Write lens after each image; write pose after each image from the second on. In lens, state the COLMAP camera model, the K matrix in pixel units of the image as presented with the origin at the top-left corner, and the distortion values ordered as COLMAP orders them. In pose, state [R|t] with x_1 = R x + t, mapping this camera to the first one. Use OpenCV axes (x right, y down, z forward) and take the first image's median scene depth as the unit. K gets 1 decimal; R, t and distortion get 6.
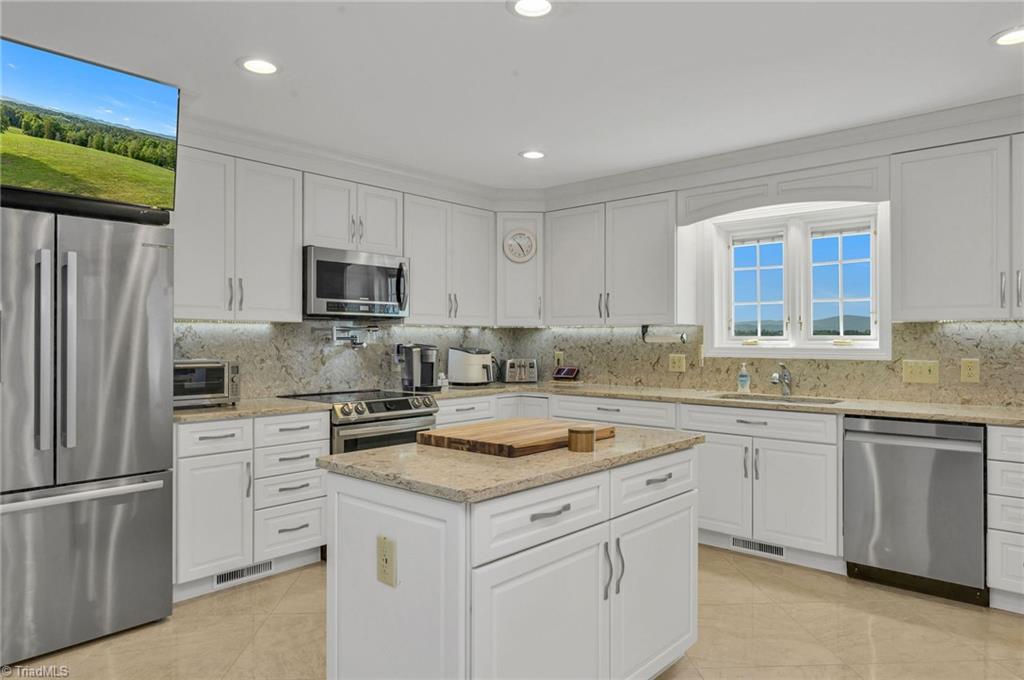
lens RADIAL K [[657.5, 0, 521.6], [0, 657.5, 341.0], [0, 0, 1]] dist [-0.000851, 0.005629]
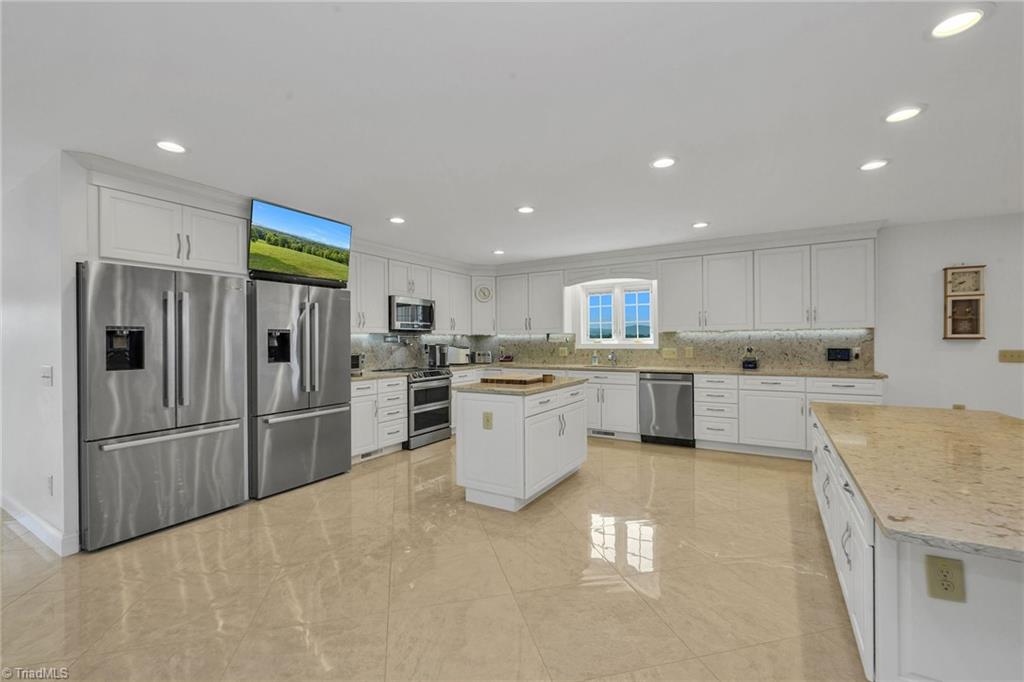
lens RADIAL K [[424.7, 0, 508.9], [0, 424.7, 344.3], [0, 0, 1]] dist [0.001333, 0.000036]
pose [[0.986188, -0.010244, 0.165312, -0.186966], [0.009448, 0.999940, 0.005604, 0.000901], [-0.165360, -0.003965, 0.986225, -0.356383]]
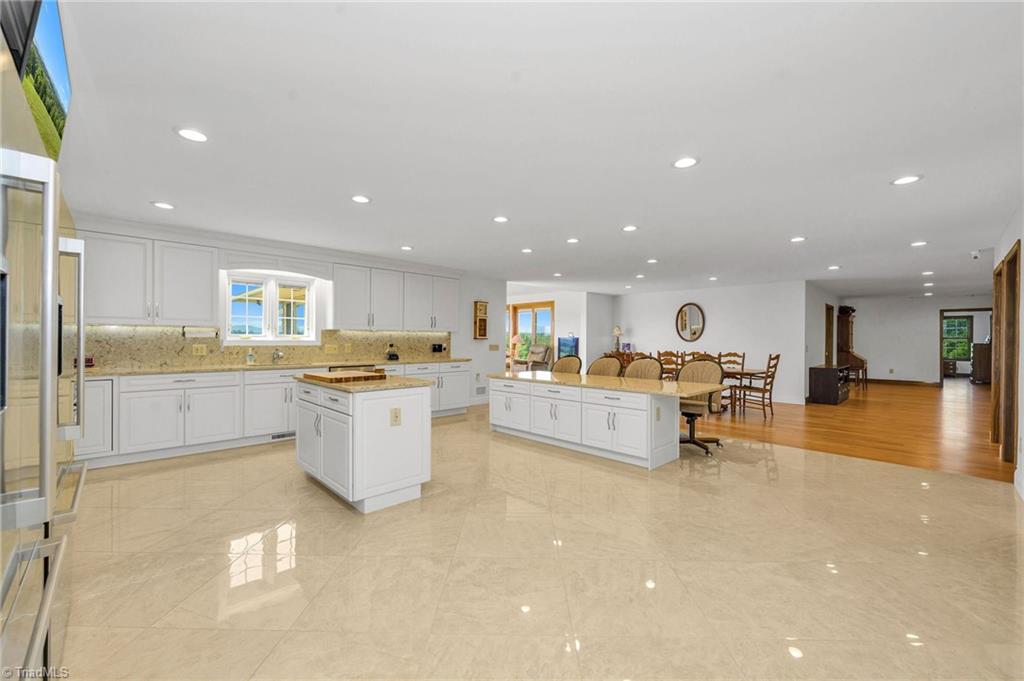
lens RADIAL K [[410.0, 0, 501.1], [0, 410.0, 340.2], [0, 0, 1]] dist [0.002969, -0.000039]
pose [[0.112594, -0.003456, 0.993635, -0.843386], [-0.004684, 0.999981, 0.004009, 0.001650], [-0.993630, -0.005105, 0.112576, 0.176999]]
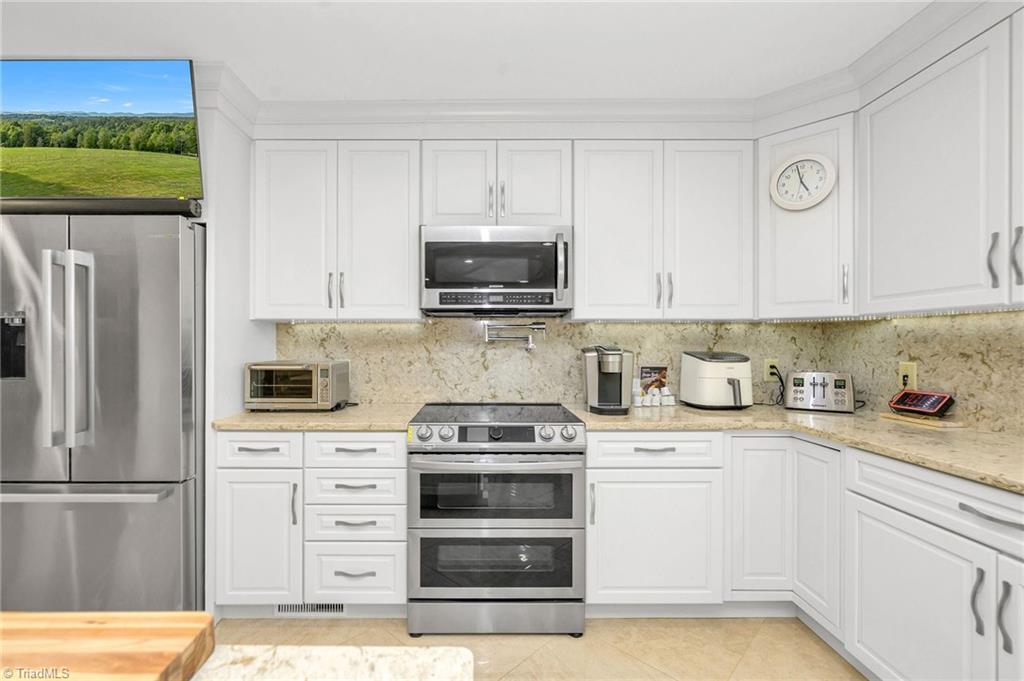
lens RADIAL K [[642.1, 0, 508.3], [0, 642.1, 339.7], [0, 0, 1]] dist [0.005304, -0.003809]
pose [[0.667364, 0.005009, -0.744715, 0.334965], [-0.002377, 0.999987, 0.004597, -0.005951], [0.744728, -0.001298, 0.667367, 0.560825]]
